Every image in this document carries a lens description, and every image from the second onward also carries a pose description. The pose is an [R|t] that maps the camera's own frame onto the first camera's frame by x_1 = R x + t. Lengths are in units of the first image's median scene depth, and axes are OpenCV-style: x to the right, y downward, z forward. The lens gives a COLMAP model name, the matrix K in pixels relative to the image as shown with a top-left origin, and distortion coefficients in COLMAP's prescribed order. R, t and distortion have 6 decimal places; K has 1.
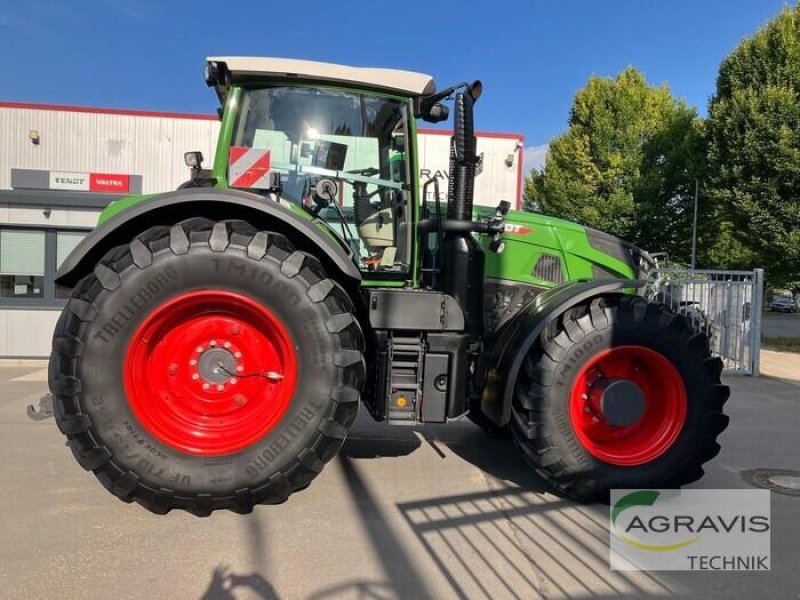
lens RADIAL K [[695.1, 0, 400.0], [0, 695.1, 300.0], [0, 0, 1]] dist [-0.002541, 0.006180]
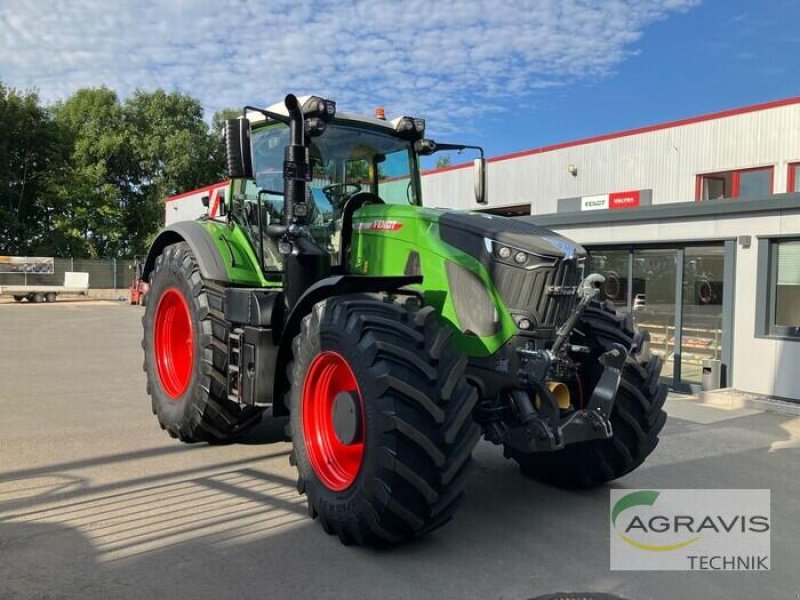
lens RADIAL K [[695.1, 0, 400.0], [0, 695.1, 300.0], [0, 0, 1]] dist [-0.002541, 0.006180]
pose [[0.437109, 0.007922, -0.899374, 1.202642], [-0.032641, 0.999442, -0.007061, 0.005869], [0.898816, 0.032443, 0.437123, 0.719938]]
